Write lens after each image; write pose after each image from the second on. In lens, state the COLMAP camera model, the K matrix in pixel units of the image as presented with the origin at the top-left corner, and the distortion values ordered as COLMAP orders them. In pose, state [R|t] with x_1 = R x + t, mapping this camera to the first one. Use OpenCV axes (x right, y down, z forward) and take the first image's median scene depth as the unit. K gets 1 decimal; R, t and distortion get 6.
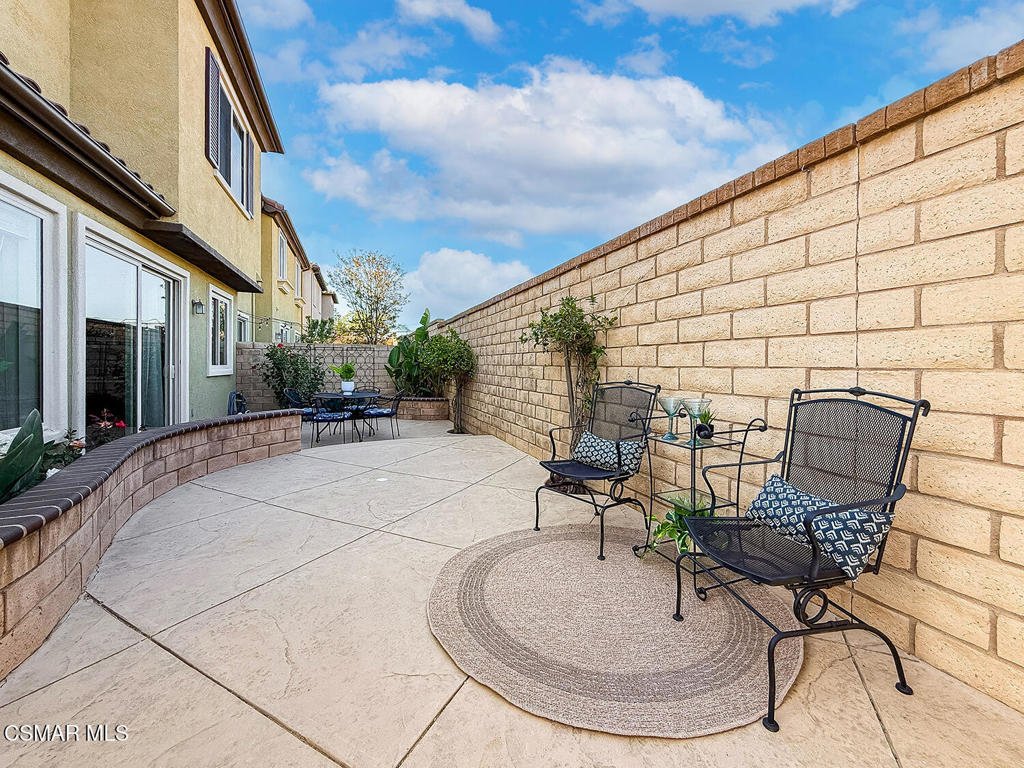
lens RADIAL K [[423.6, 0, 516.2], [0, 423.6, 365.5], [0, 0, 1]] dist [-0.001518, -0.000064]
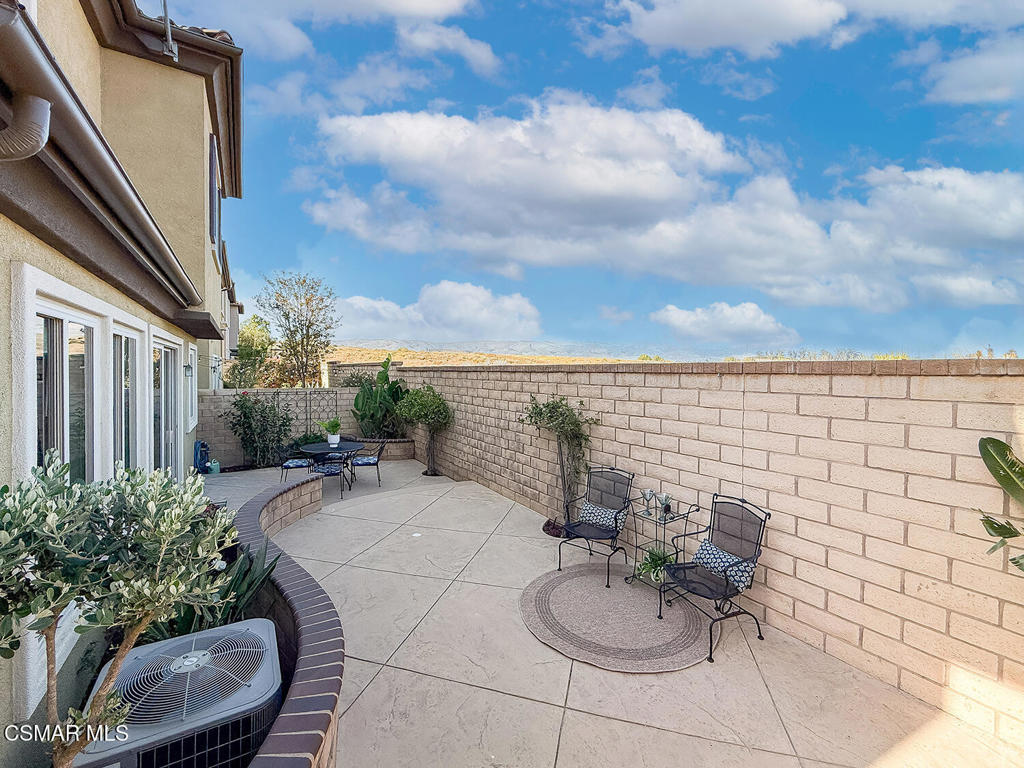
lens RADIAL K [[428.7, 0, 519.8], [0, 428.7, 374.2], [0, 0, 1]] dist [-0.000646, 0.000004]
pose [[0.977920, 0.002277, 0.208965, -0.497375], [-0.003402, 0.999982, 0.005024, -0.393500], [-0.208950, -0.005624, 0.977910, -0.581126]]
